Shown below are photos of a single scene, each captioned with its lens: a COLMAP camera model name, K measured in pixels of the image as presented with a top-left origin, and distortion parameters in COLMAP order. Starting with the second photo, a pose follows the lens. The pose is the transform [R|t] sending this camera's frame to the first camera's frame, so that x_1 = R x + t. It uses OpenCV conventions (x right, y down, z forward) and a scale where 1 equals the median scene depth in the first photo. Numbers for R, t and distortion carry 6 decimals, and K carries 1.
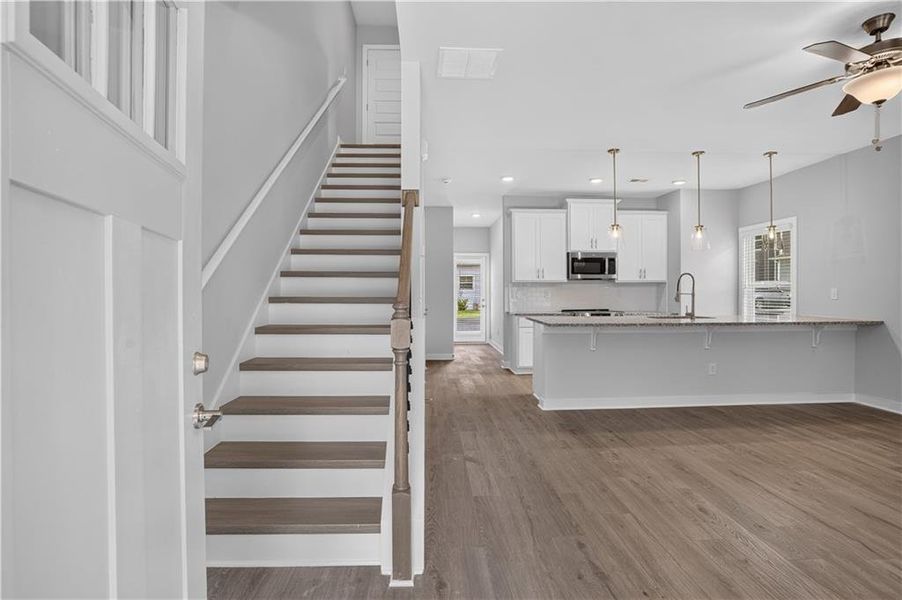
lens RADIAL K [[444.1, 0, 446.3], [0, 444.1, 311.0], [0, 0, 1]] dist [-0.087501, 0.040194]
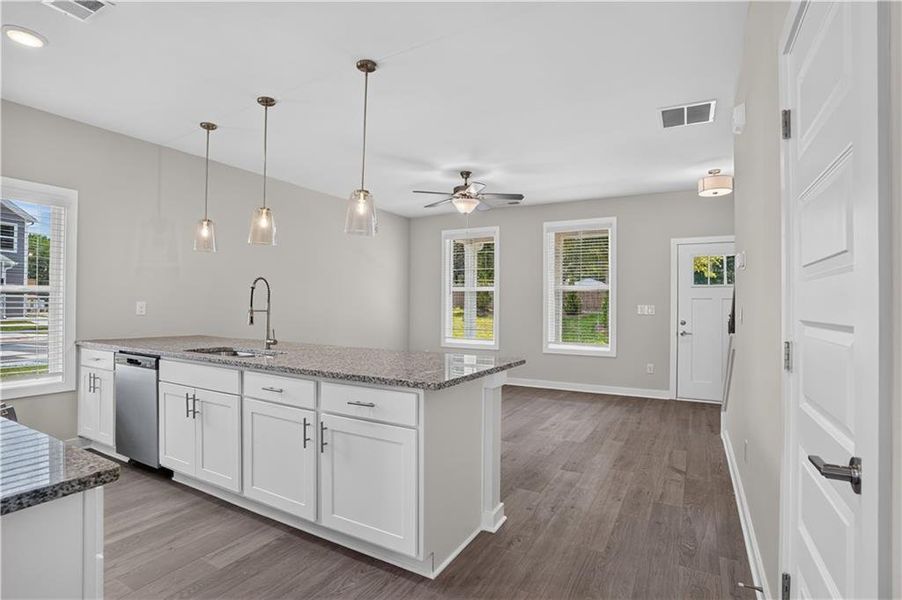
lens RADIAL K [[444.1, 0, 446.3], [0, 444.1, 311.0], [0, 0, 1]] dist [-0.087501, 0.040194]
pose [[-0.846263, -0.011059, 0.532650, -0.013456], [0.018220, 0.998599, 0.049682, -0.083638], [-0.532453, 0.051749, -0.844876, 1.771583]]
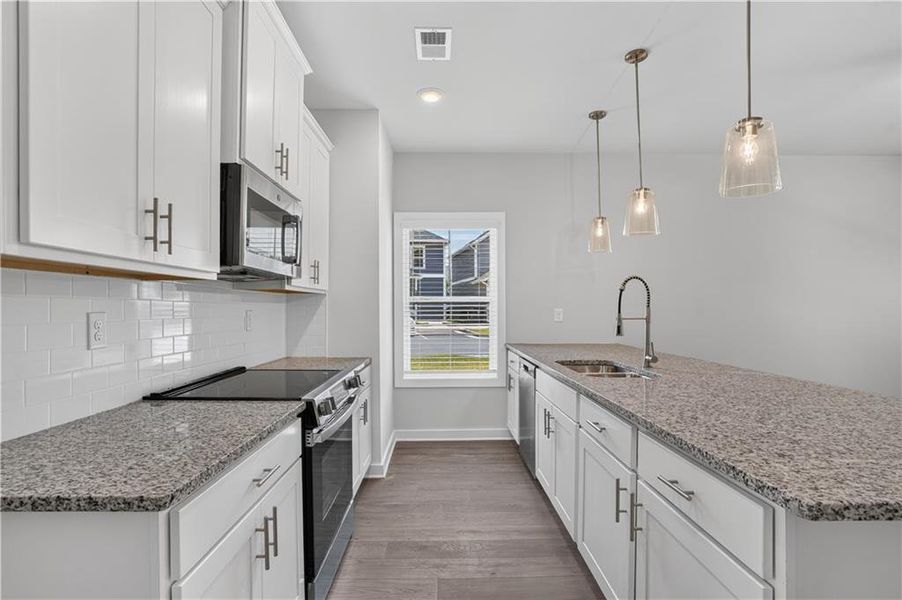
lens RADIAL K [[444.1, 0, 446.3], [0, 444.1, 311.0], [0, 0, 1]] dist [-0.087501, 0.040194]
pose [[0.035082, 0.000792, 0.999384, 0.058527], [0.049832, 0.998754, -0.002541, -0.073143], [-0.998141, 0.049891, 0.034999, 1.524417]]
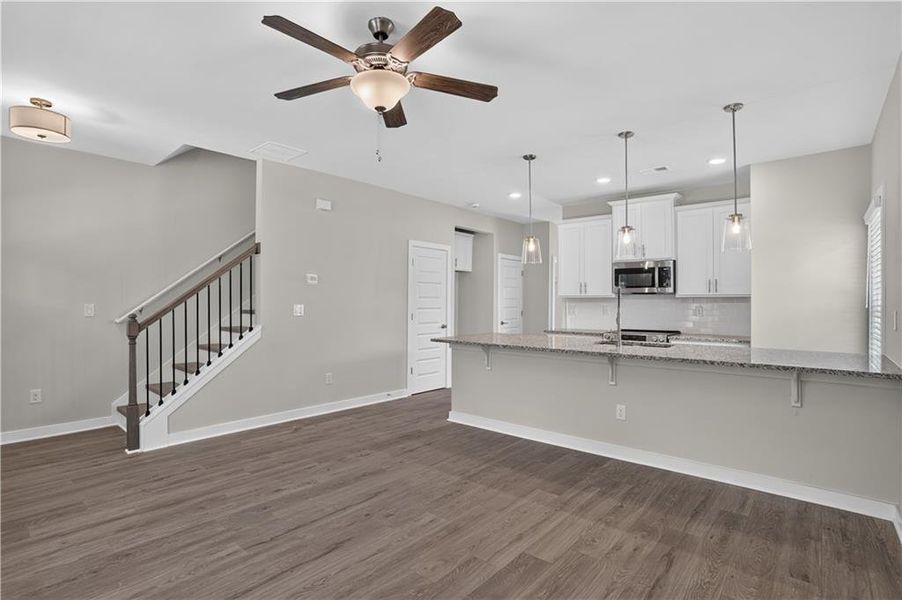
lens RADIAL K [[444.1, 0, 446.3], [0, 444.1, 311.0], [0, 0, 1]] dist [-0.087501, 0.040194]
pose [[0.722040, 0.013877, -0.691712, 1.112023], [-0.033862, 0.999309, -0.015299, -0.024499], [0.691022, 0.034469, 0.722012, 0.264672]]
